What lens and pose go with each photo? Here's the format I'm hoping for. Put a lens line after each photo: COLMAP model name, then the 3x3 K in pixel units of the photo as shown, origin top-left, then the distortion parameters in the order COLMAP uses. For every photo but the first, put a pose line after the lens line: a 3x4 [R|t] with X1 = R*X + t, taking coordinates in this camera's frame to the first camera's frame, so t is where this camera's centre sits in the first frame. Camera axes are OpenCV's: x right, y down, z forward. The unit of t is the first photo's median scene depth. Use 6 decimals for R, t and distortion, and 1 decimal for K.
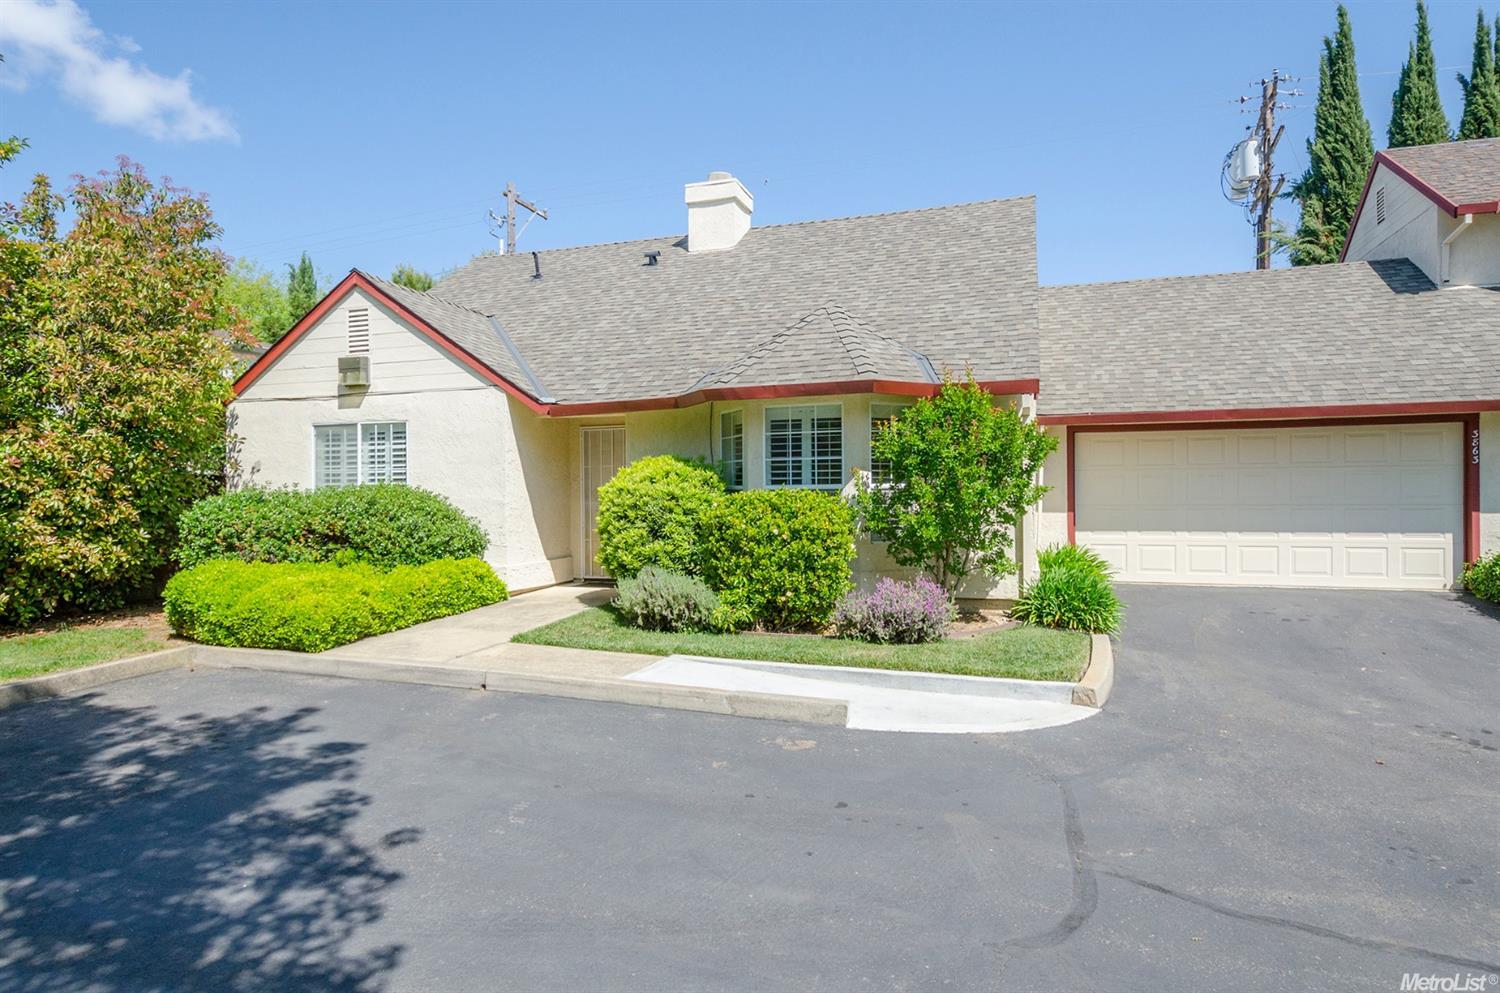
lens RADIAL K [[882.2, 0, 751.2], [0, 882.2, 516.7], [0, 0, 1]] dist [0.025907, -0.022597]
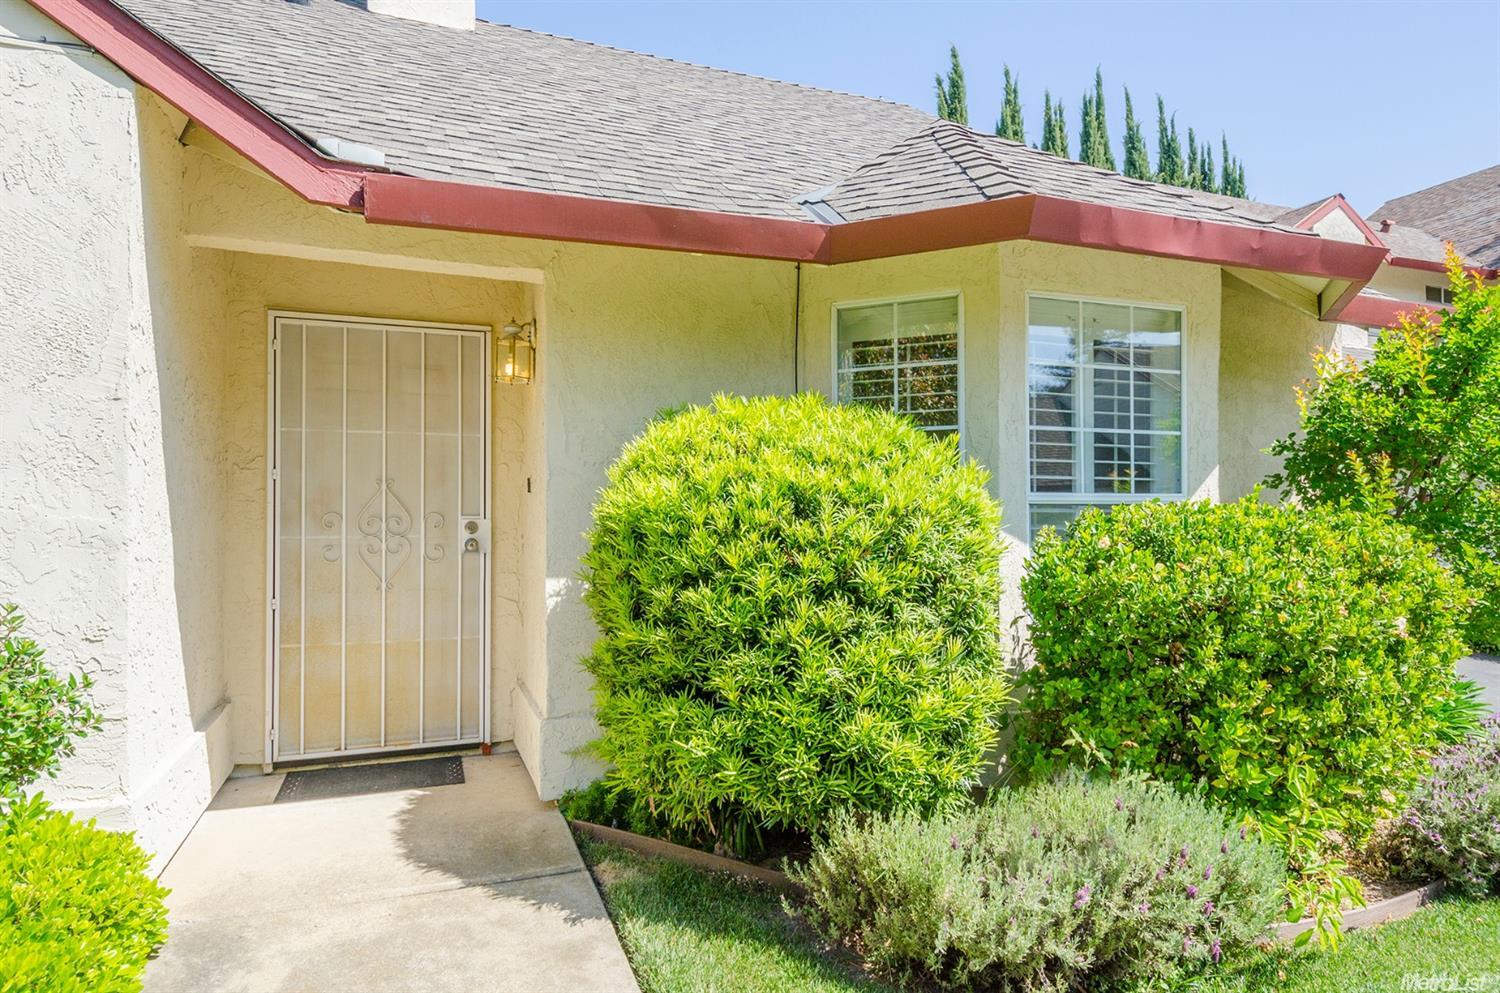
lens RADIAL K [[882.2, 0, 751.2], [0, 882.2, 516.7], [0, 0, 1]] dist [0.025907, -0.022597]
pose [[0.763884, 0.012045, 0.645241, -0.324794], [0.010216, 0.999475, -0.030752, -0.013161], [-0.645273, 0.030083, 0.763360, 0.754493]]
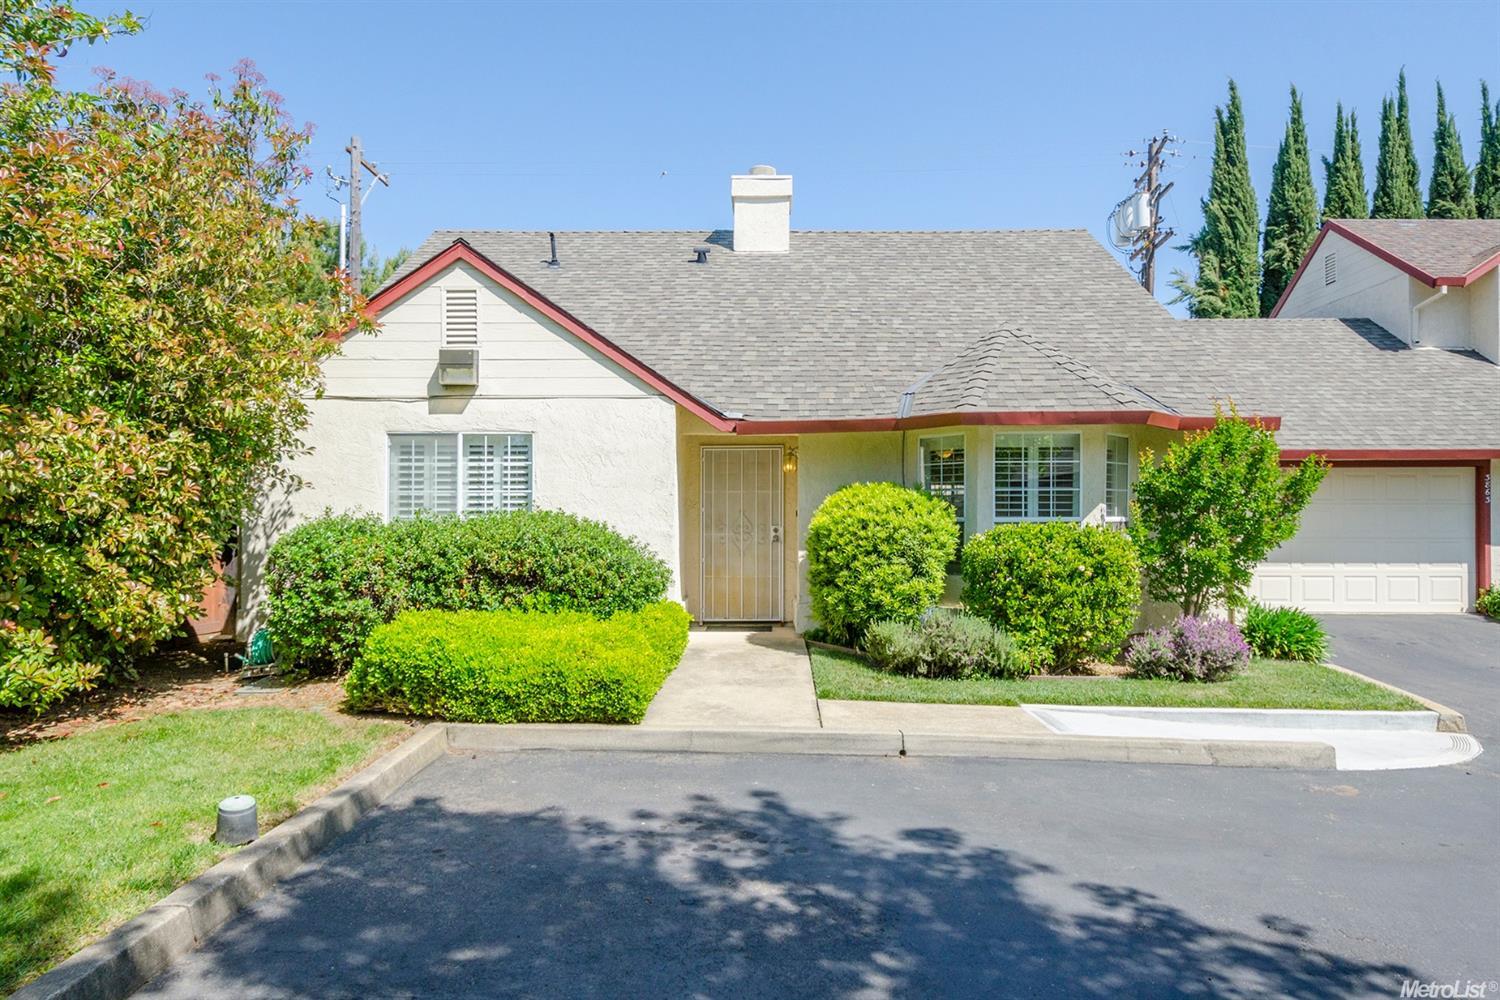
lens RADIAL K [[960.4, 0, 752.9], [0, 960.4, 531.2], [0, 0, 1]] dist [0.040628, -0.046804]
pose [[0.949263, 0.004251, 0.314454, -0.529465], [-0.000352, 0.999922, -0.012457, -0.007764], [-0.314483, 0.011715, 0.949191, 0.112277]]
